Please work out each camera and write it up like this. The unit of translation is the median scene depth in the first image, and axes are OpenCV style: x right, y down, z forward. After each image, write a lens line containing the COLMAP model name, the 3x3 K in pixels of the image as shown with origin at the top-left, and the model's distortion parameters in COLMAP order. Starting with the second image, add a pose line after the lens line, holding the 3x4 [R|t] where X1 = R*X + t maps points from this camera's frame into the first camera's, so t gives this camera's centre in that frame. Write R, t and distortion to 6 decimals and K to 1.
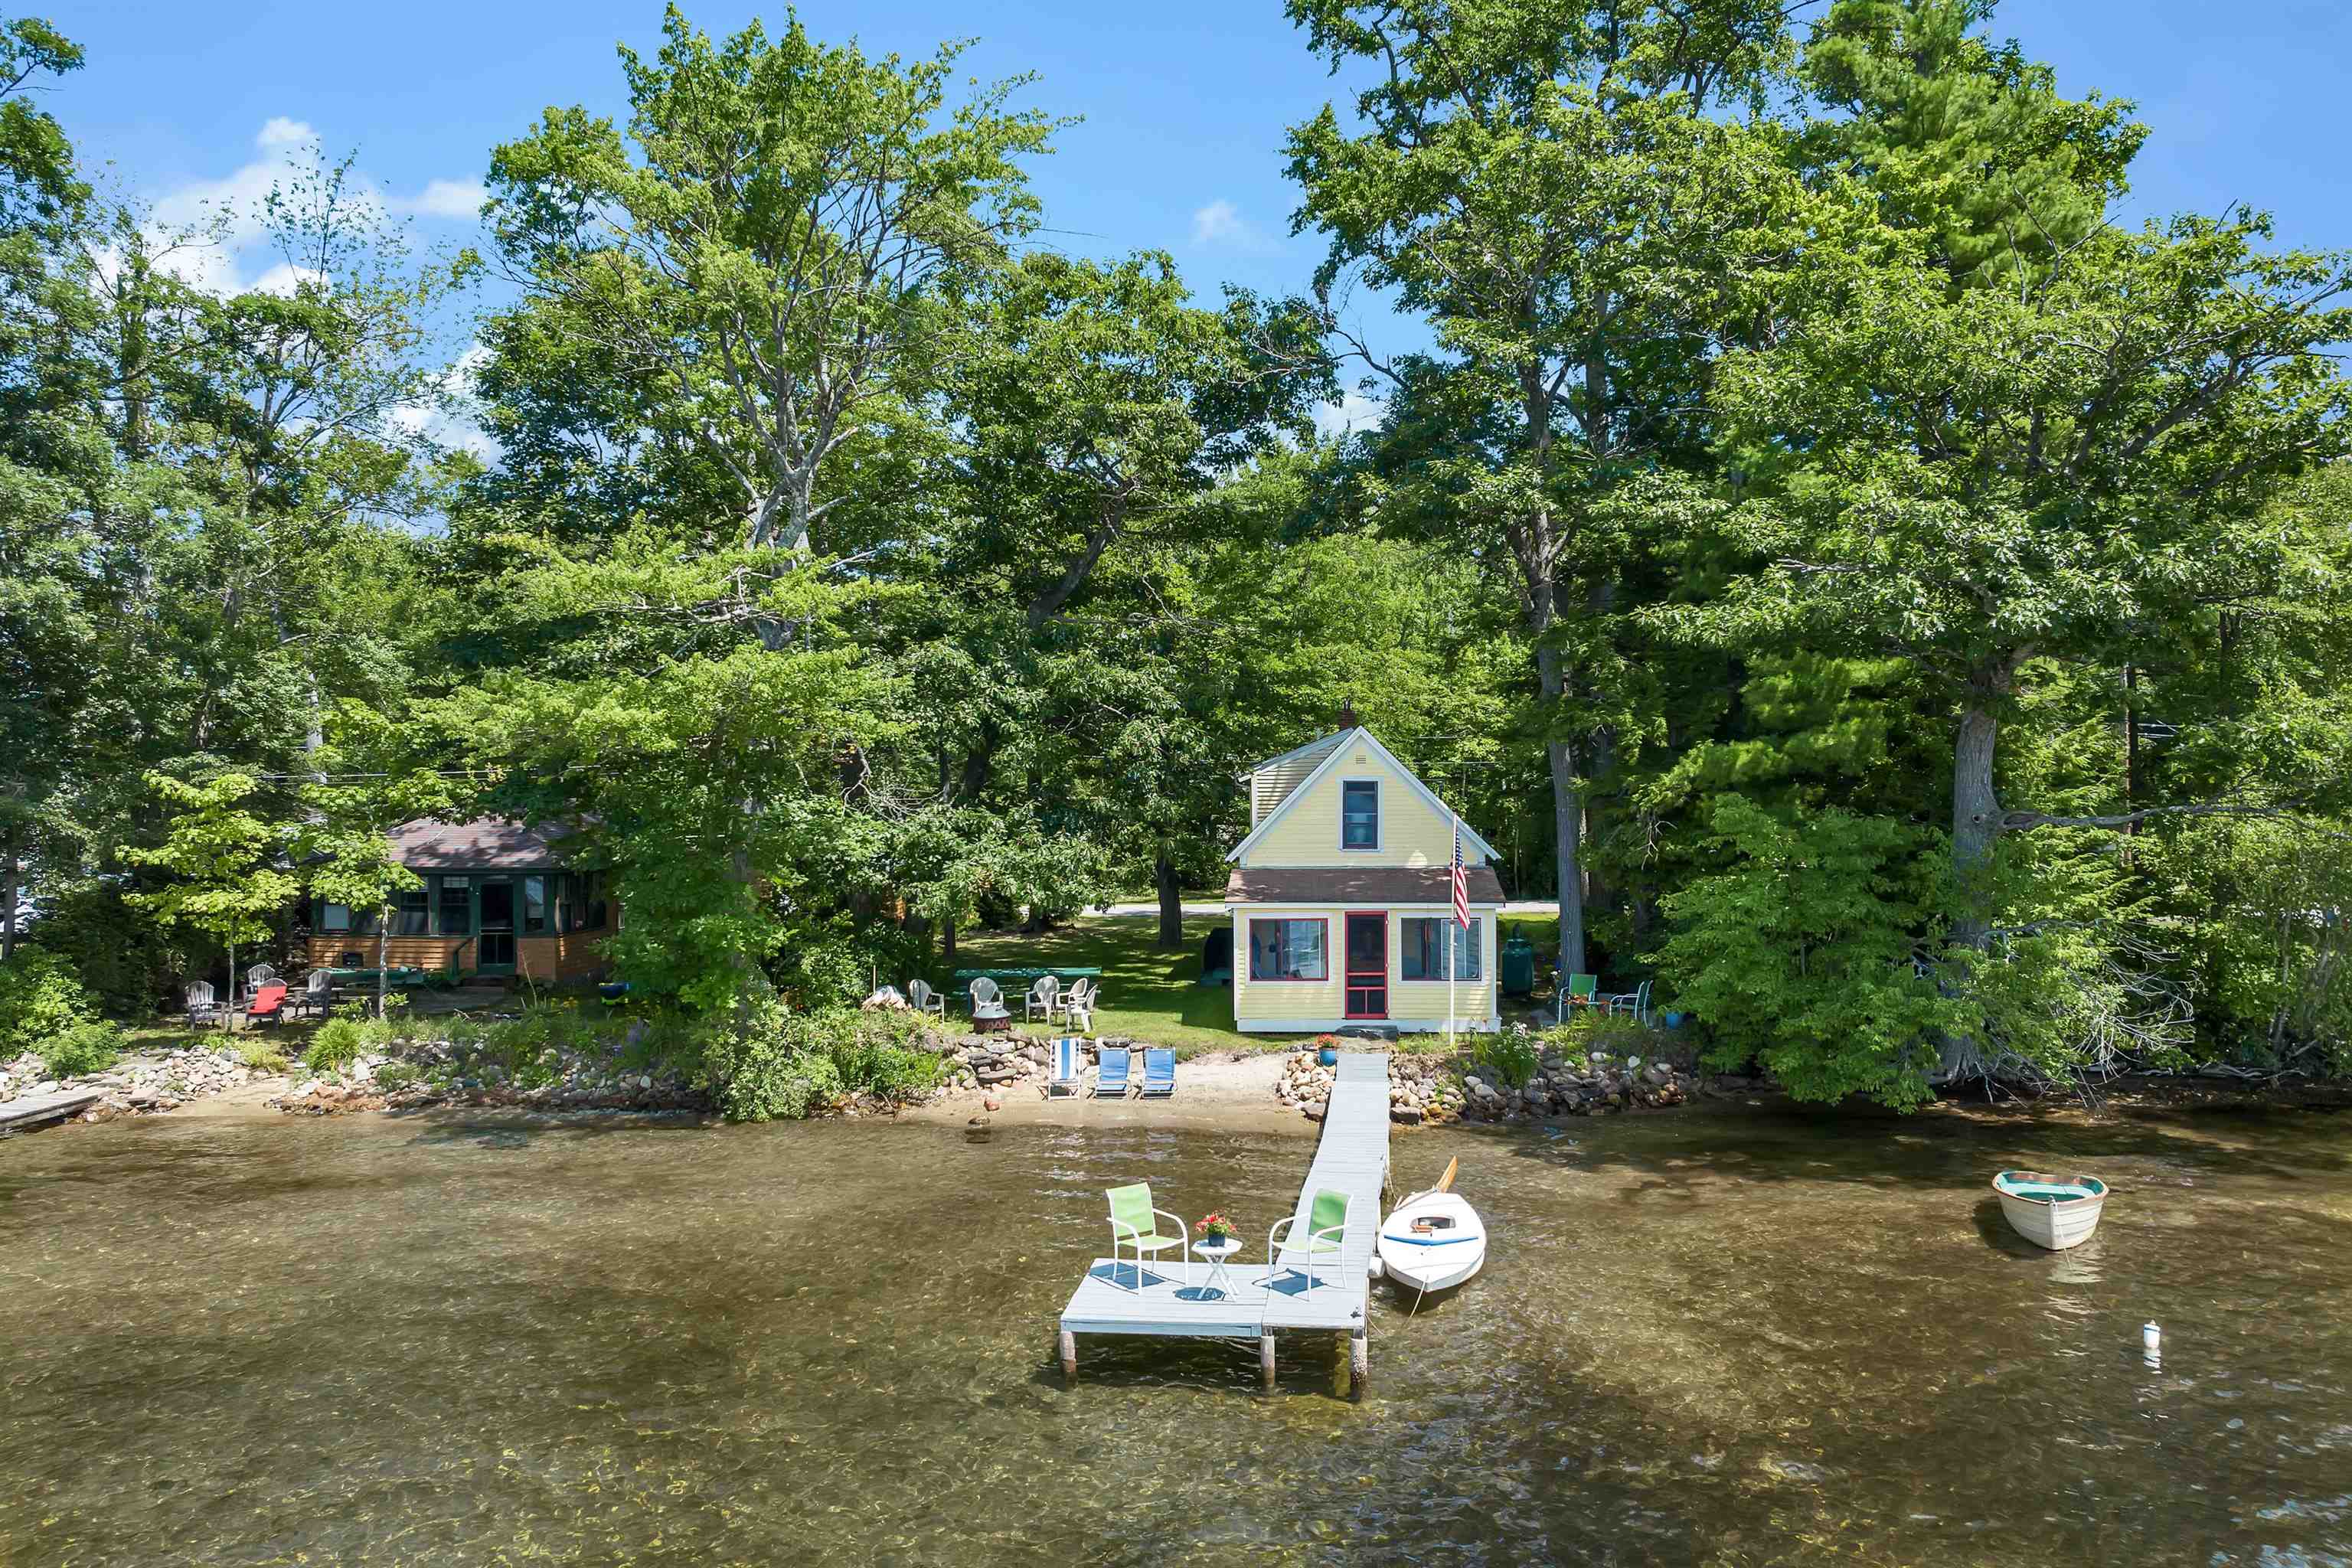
lens RADIAL K [[1655.7, 0, 1193.3], [0, 1655.7, 780.9], [0, 0, 1]] dist [-0.031149, -0.002692]
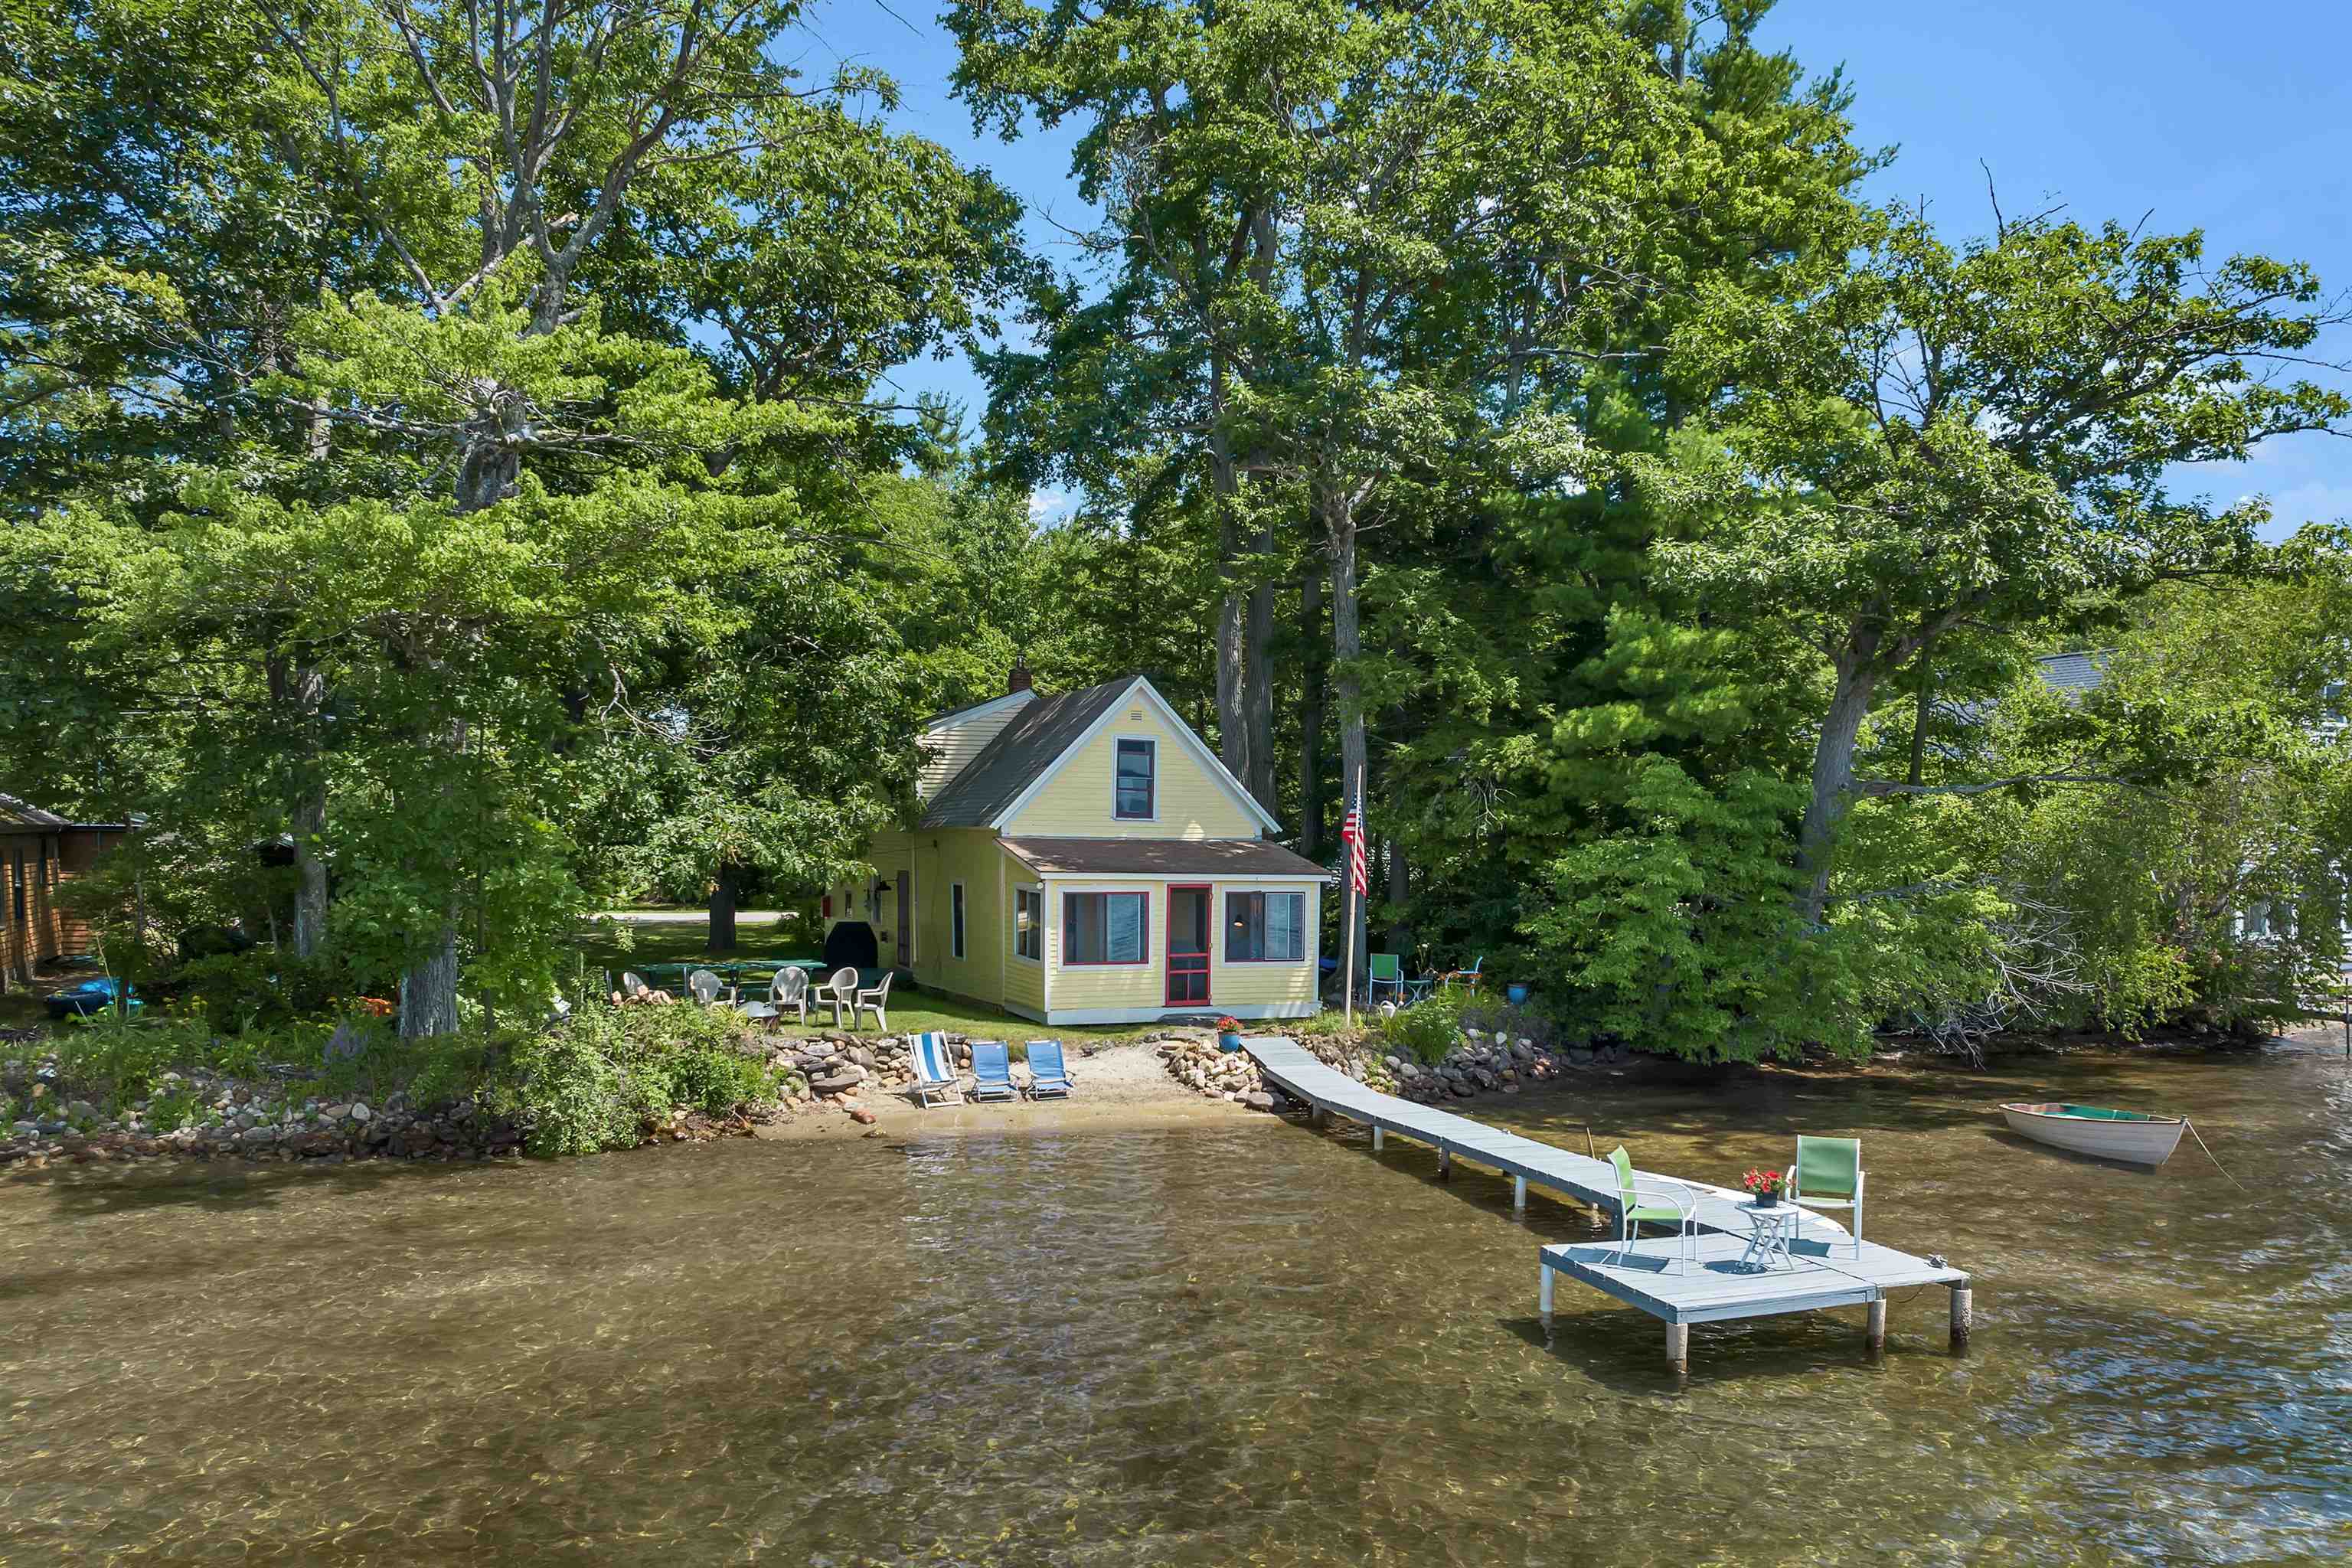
lens RADIAL K [[1747.9, 0, 1175.3], [0, 1747.9, 806.6], [0, 0, 1]] dist [-0.043120, -0.001772]
pose [[0.888818, 0.027633, 0.457427, -0.345193], [-0.025463, 0.999616, -0.010908, 0.050759], [-0.457553, -0.001952, 0.889180, 0.187334]]
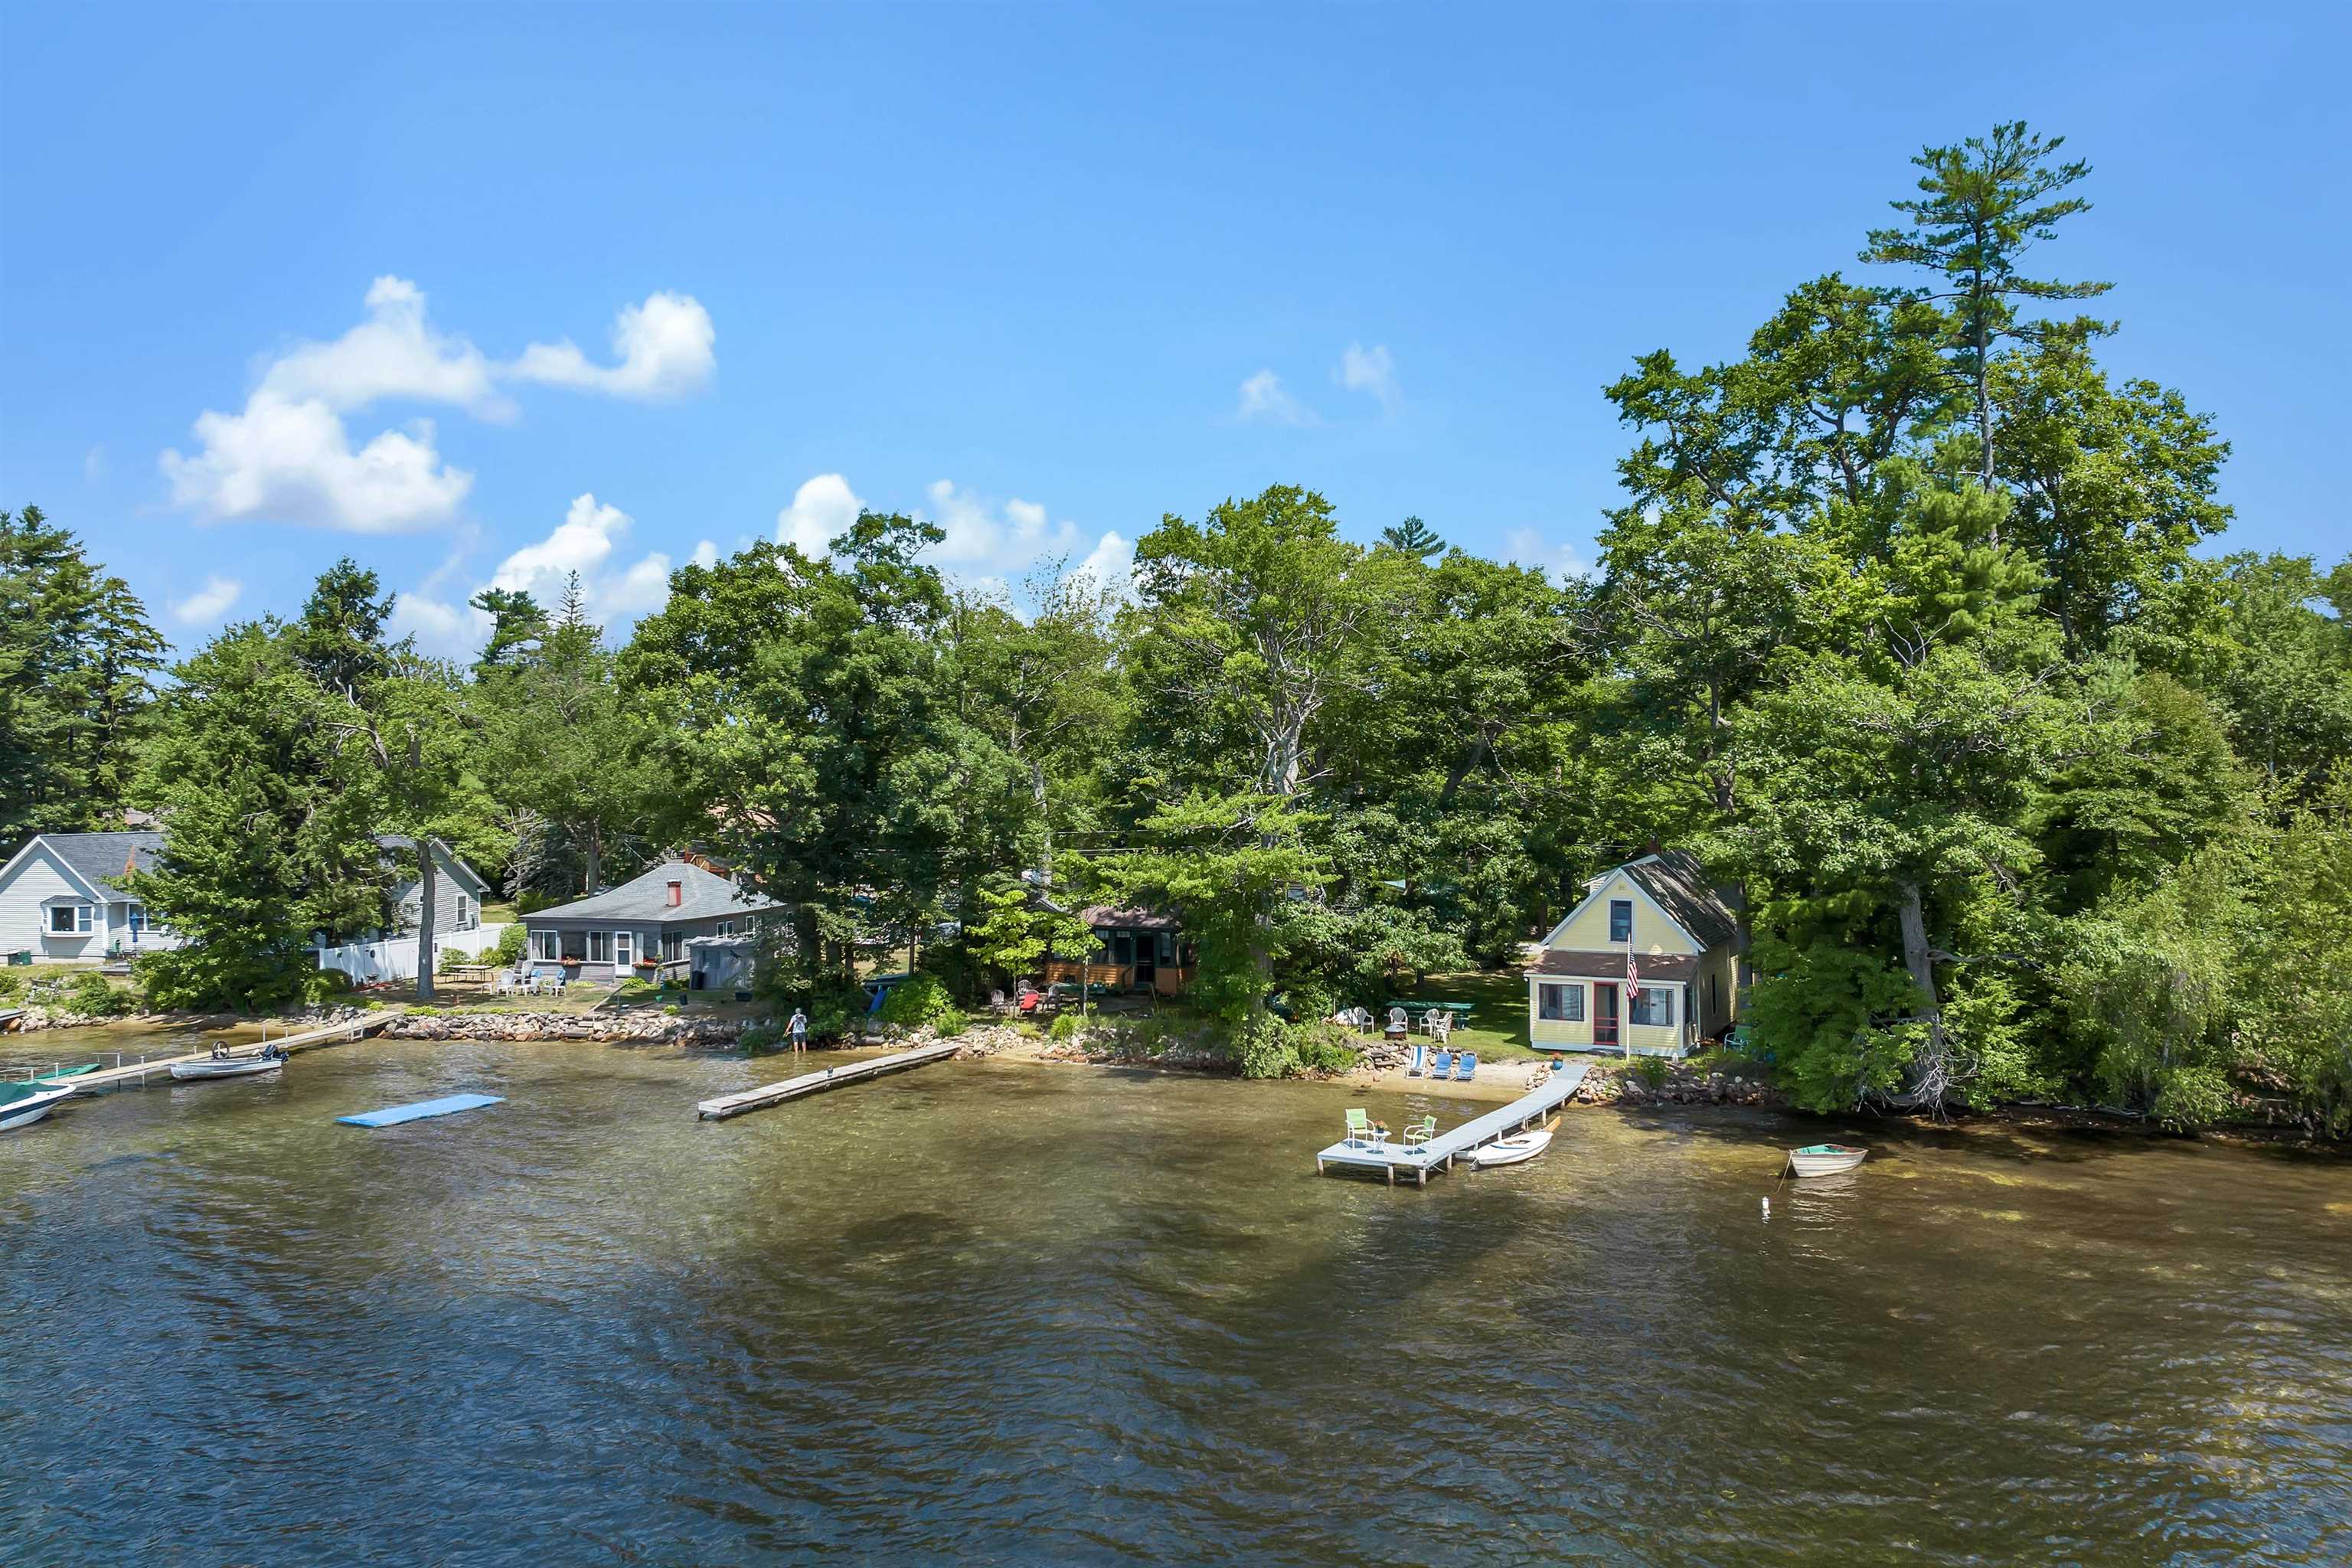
lens RADIAL K [[1655.7, 0, 1198.6], [0, 1655.7, 792.2], [0, 0, 1]] dist [-0.031149, -0.002692]
pose [[0.925742, 0.003280, -0.378142, 0.377948], [0.002055, 0.999904, 0.013704, -0.148758], [0.378151, -0.013463, 0.925646, -0.774108]]
